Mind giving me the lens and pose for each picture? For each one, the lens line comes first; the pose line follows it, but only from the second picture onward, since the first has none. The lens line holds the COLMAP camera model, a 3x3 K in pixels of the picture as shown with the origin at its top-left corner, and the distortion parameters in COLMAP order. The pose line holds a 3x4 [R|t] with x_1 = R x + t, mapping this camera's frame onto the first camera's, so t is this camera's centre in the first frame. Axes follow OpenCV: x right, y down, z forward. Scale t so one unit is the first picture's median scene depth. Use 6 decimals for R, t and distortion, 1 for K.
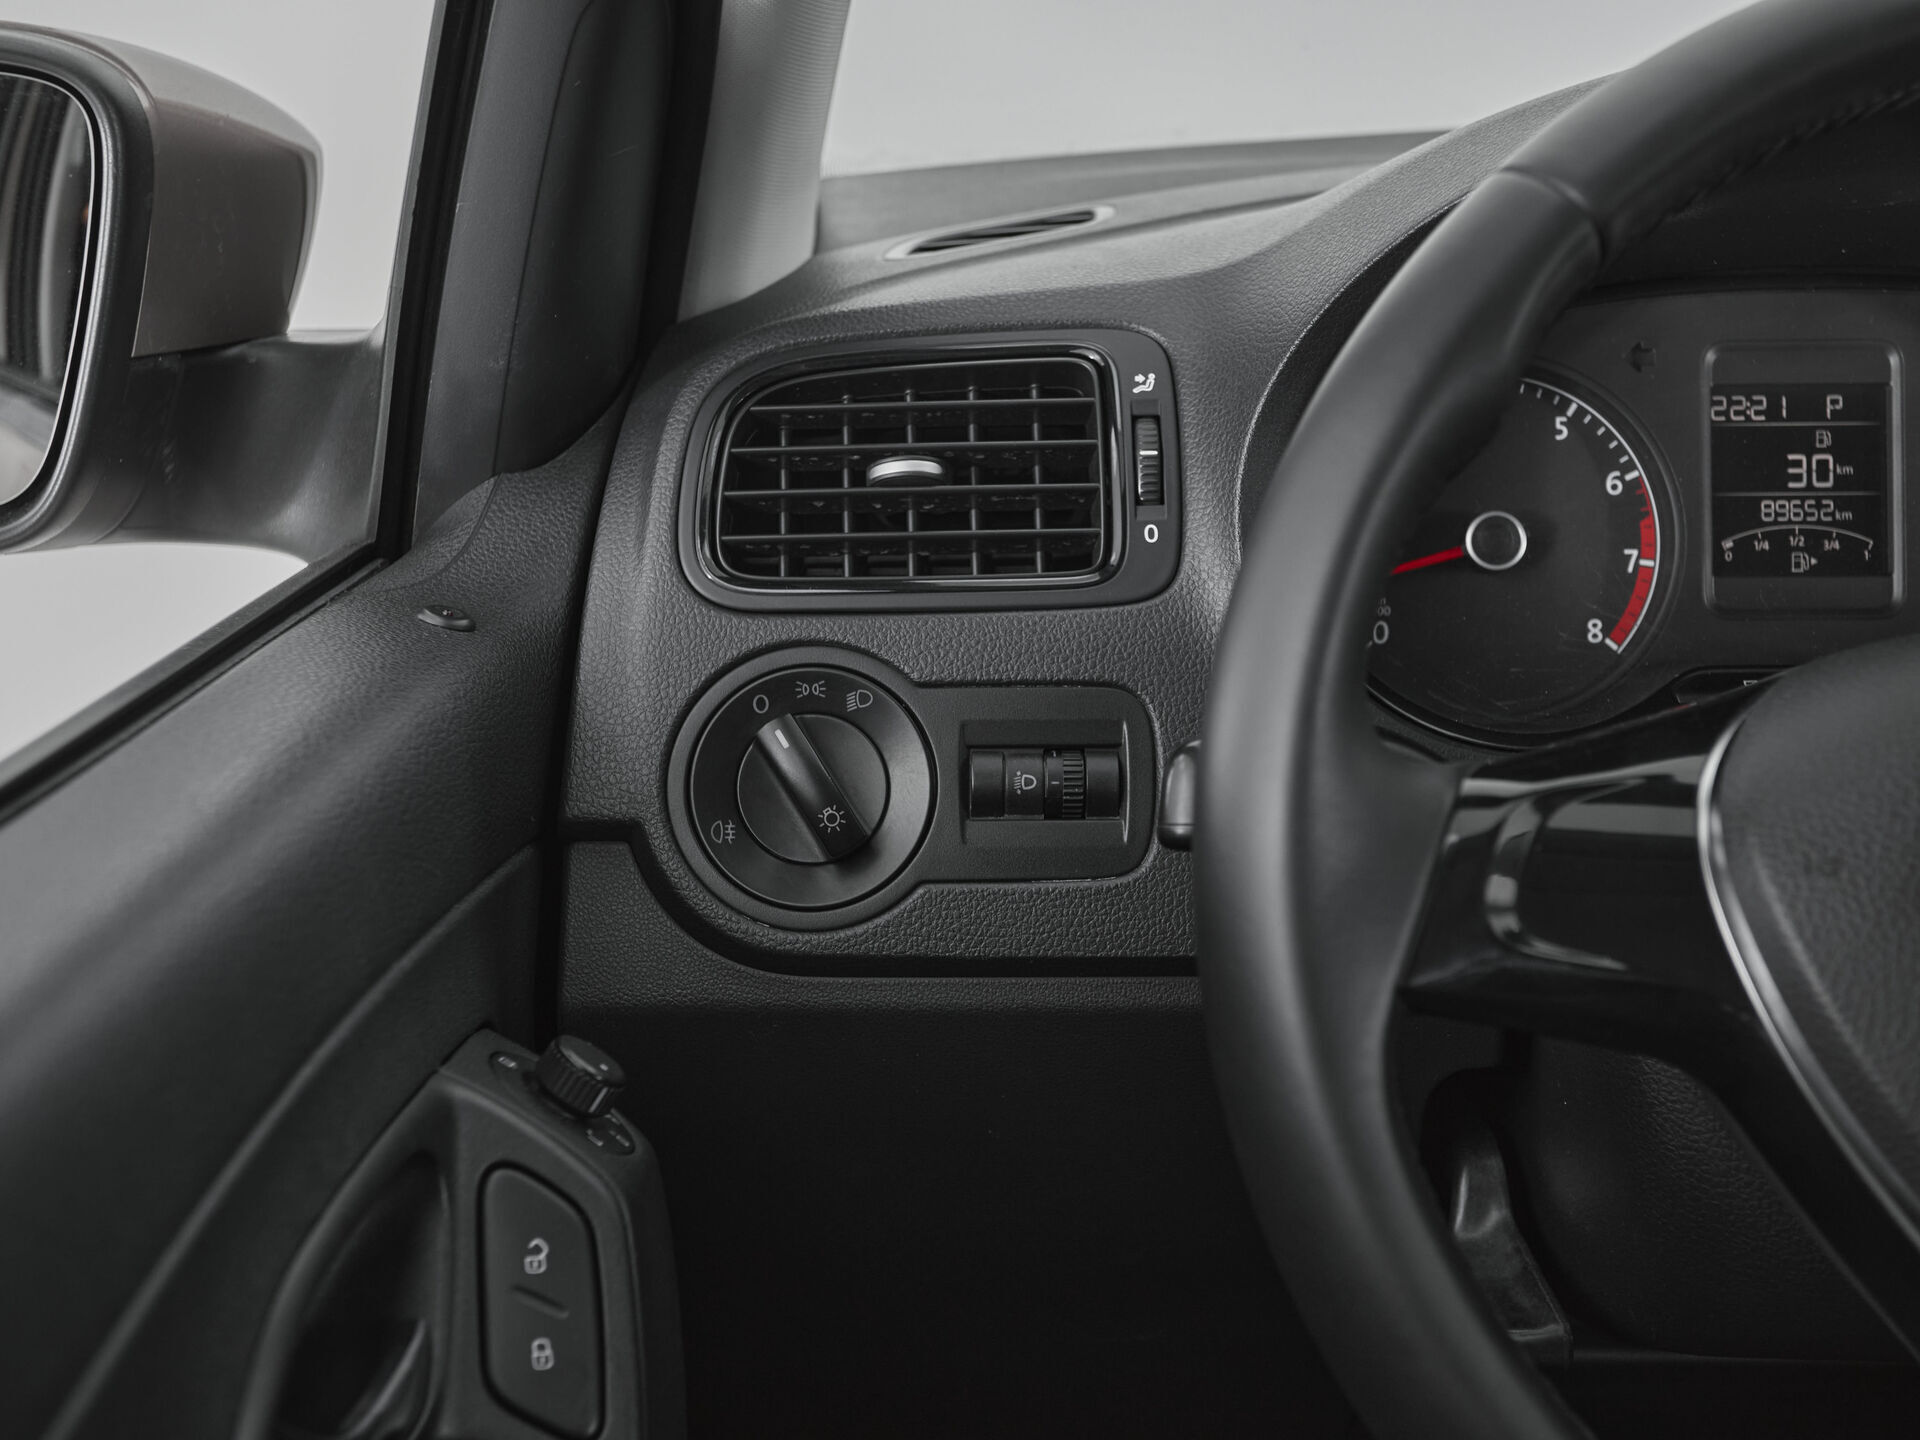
lens RADIAL K [[2529.9, 0, 960.8], [0, 2529.9, 700.5], [0, 0, 1]] dist [0.036624, 0.000000]
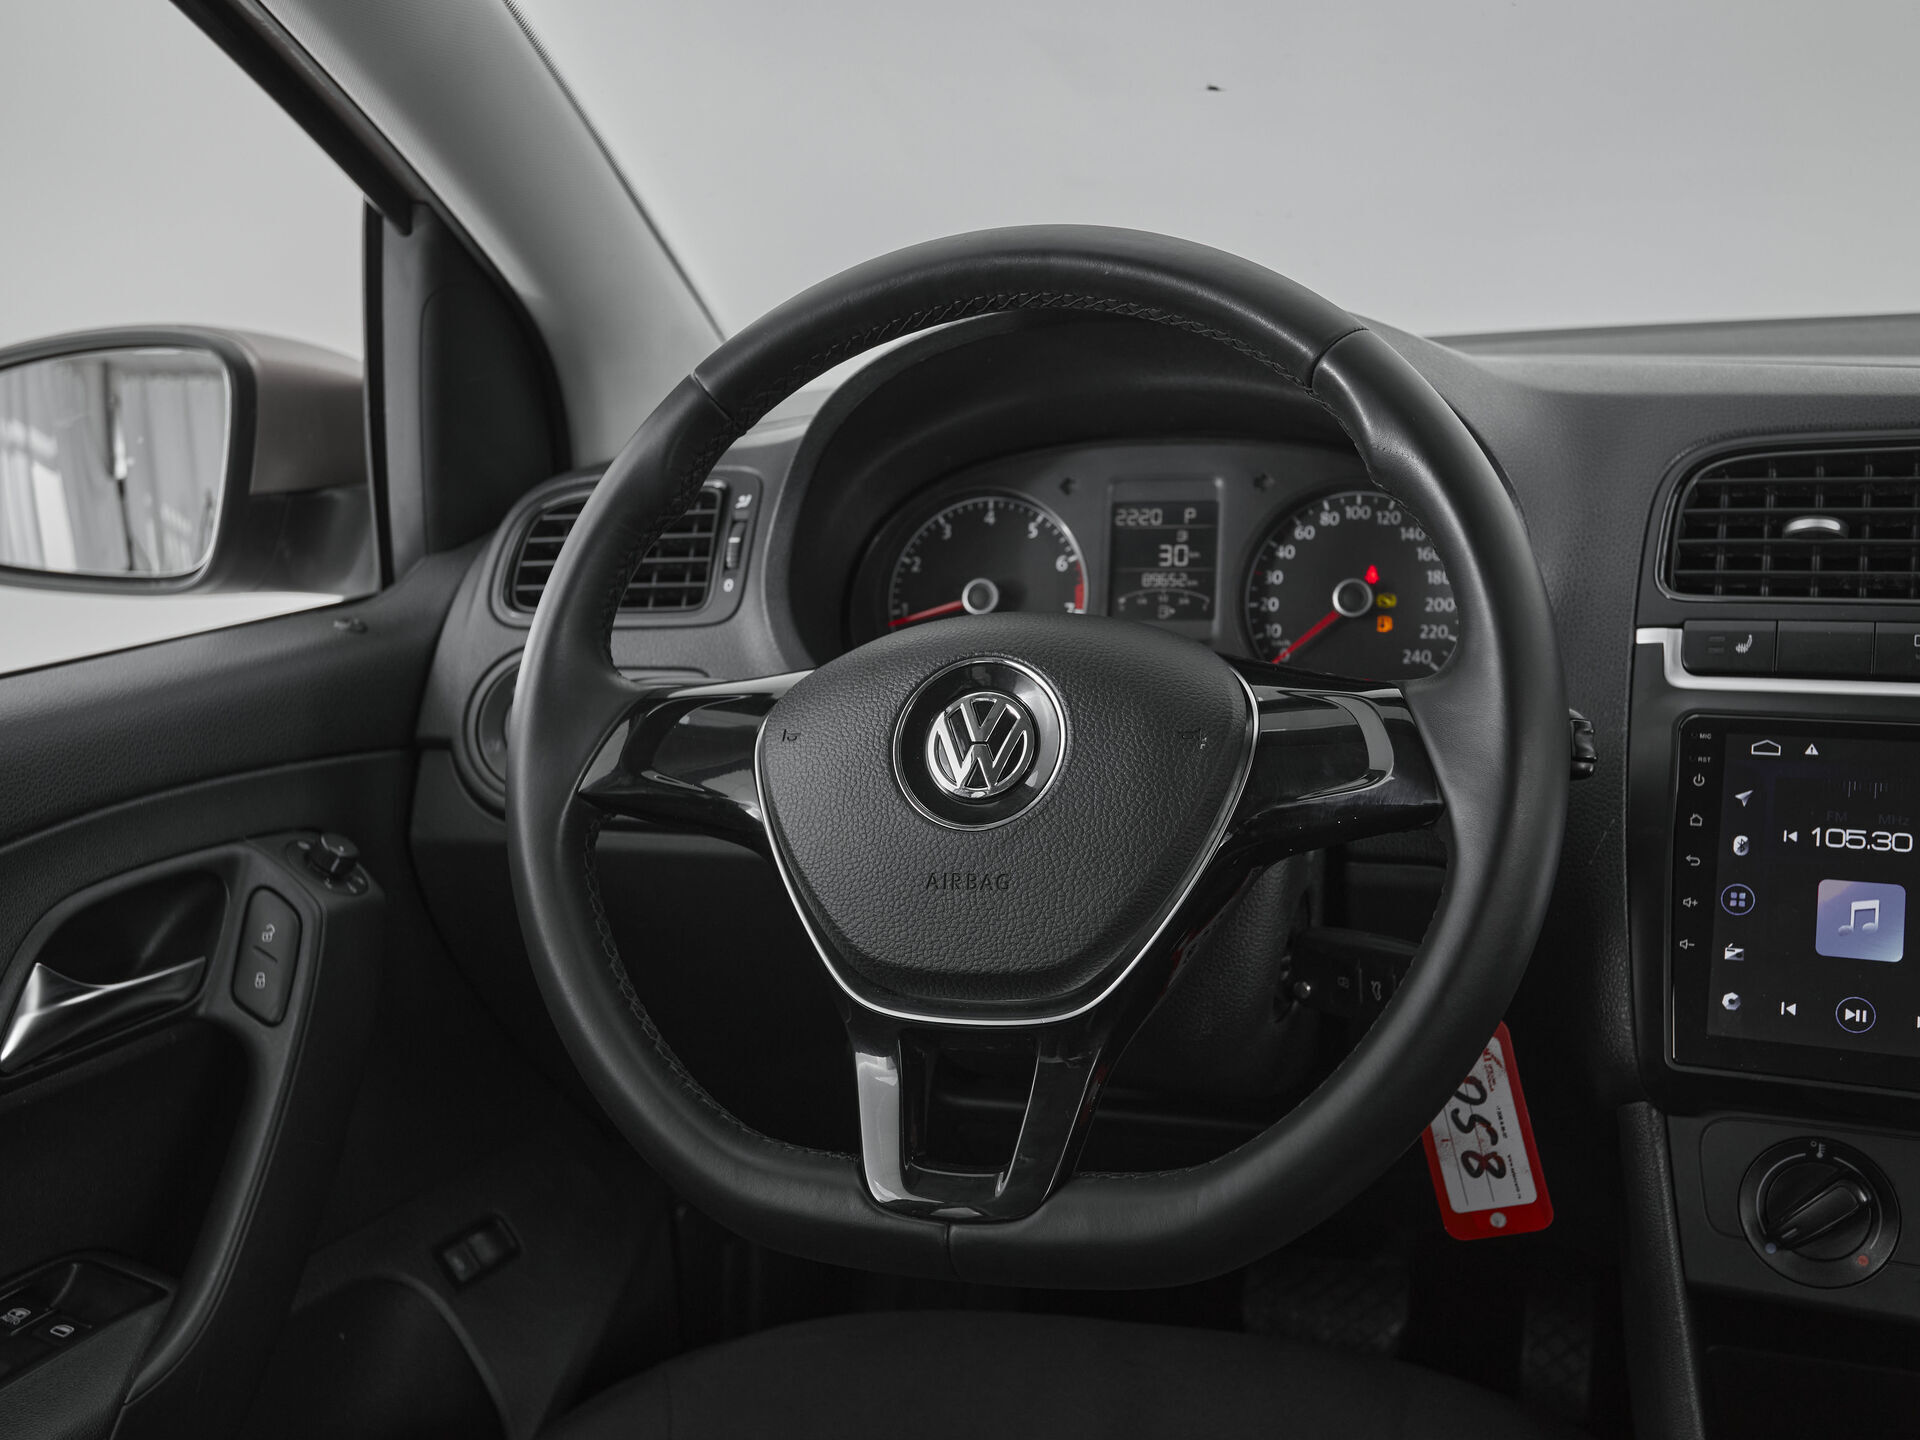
lens RADIAL K [[1927.7, 0, 962.2], [0, 1927.7, 716.7], [0, 0, 1]] dist [0.007791, 0.000000]
pose [[0.954538, 0.023190, -0.297185, 0.577778], [-0.036635, 0.998538, -0.039750, 0.066244], [0.295828, 0.048831, 0.953992, -0.206405]]
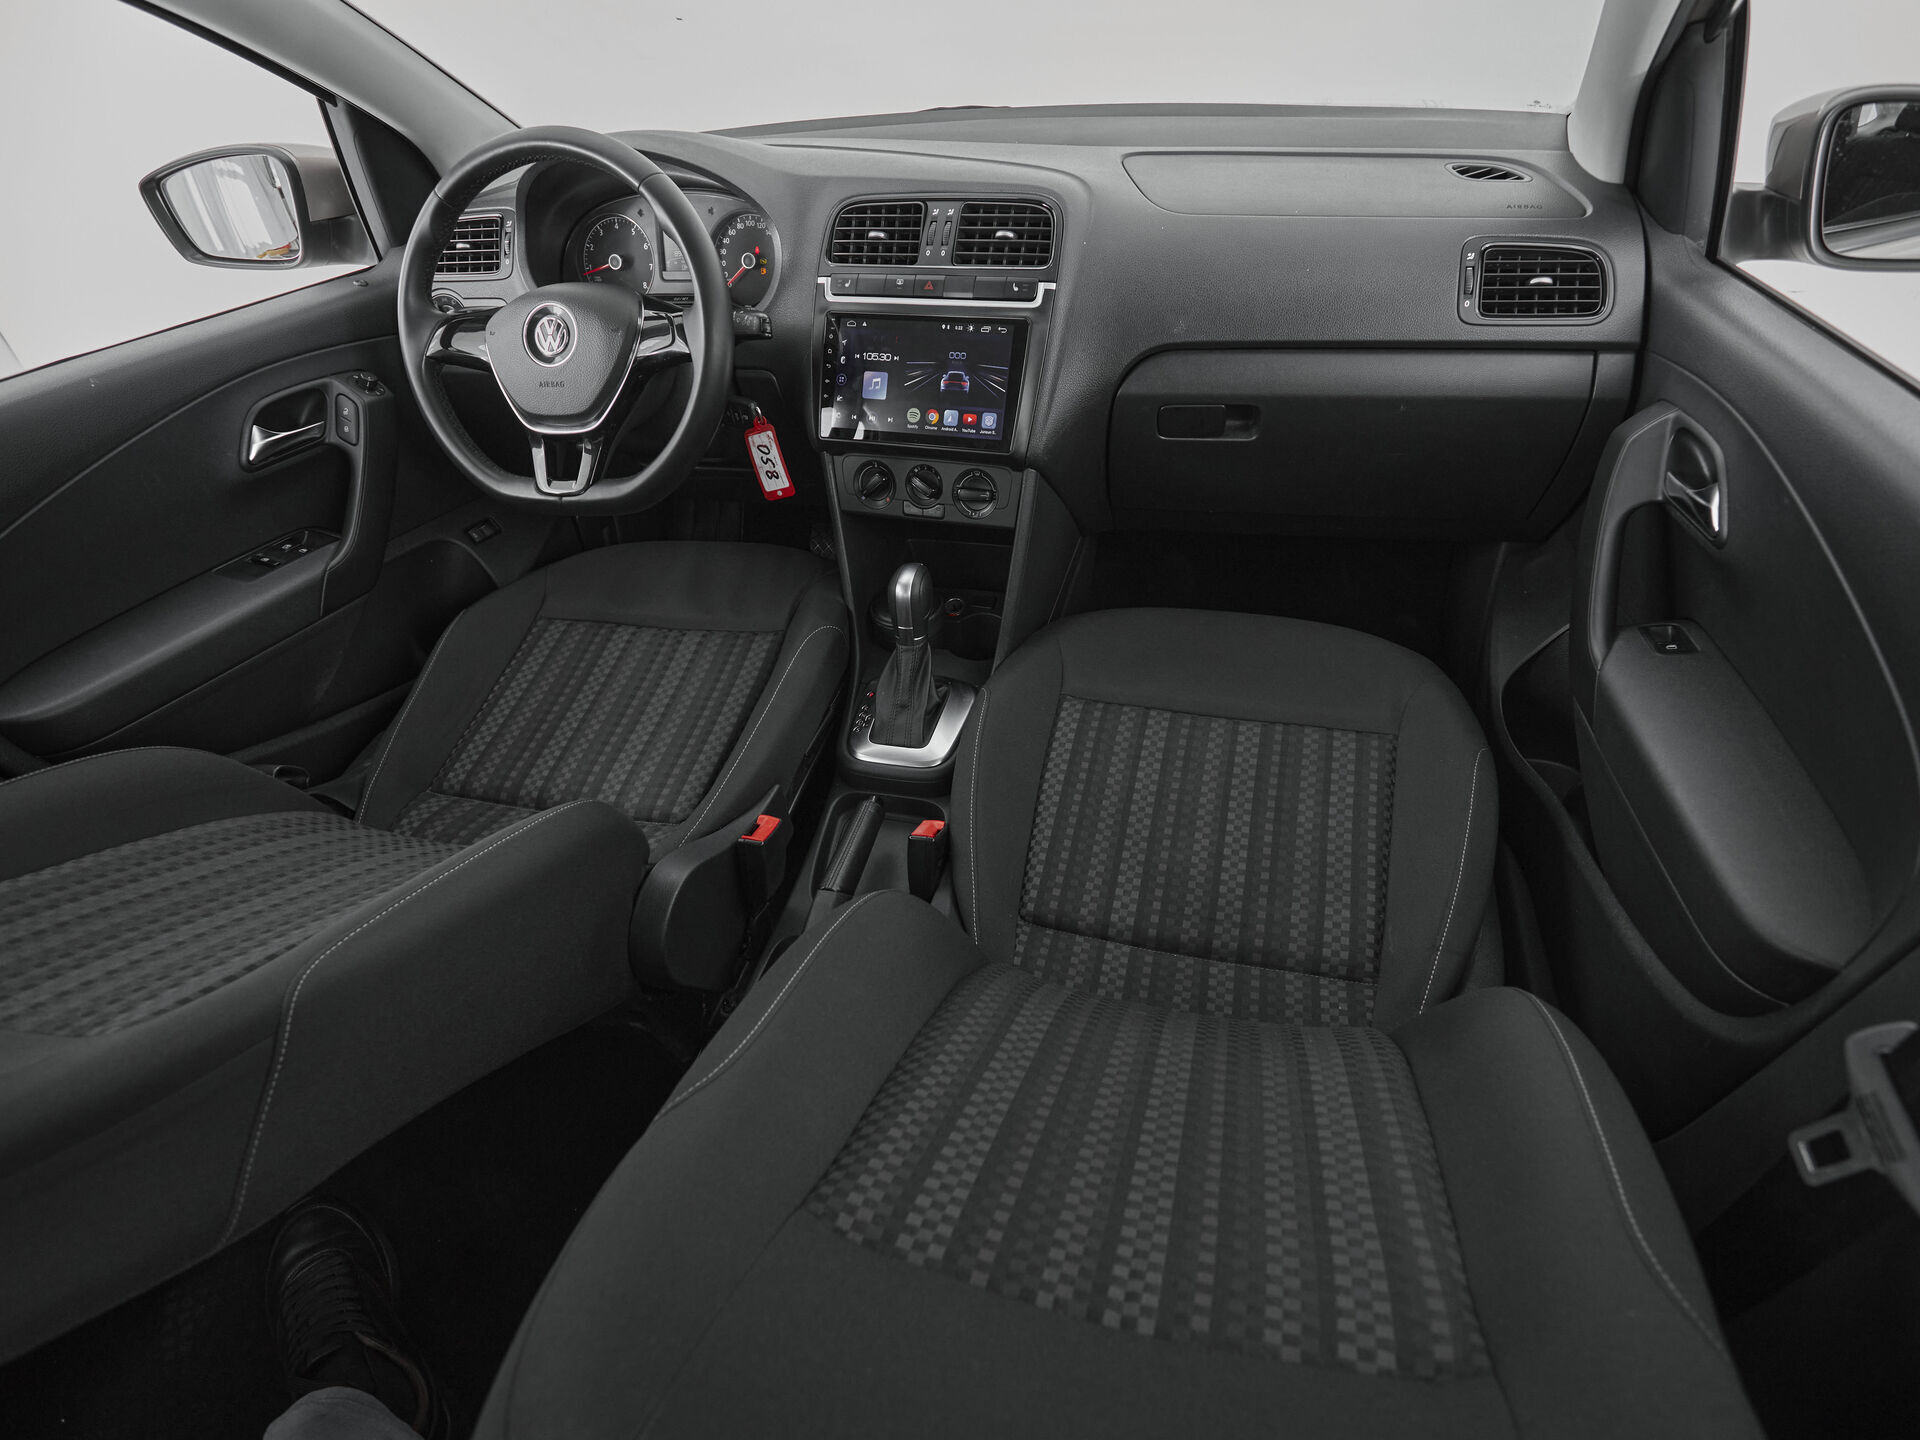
lens RADIAL K [[1040.0, 0, 997.4], [0, 1040.0, 724.1], [0, 0, 1]] dist [-0.010523, 0.002789]
pose [[0.973796, 0.089469, -0.209085, 1.253143], [-0.005971, 0.929107, 0.369762, 0.009517], [0.227344, -0.358825, 0.905295, -0.680731]]
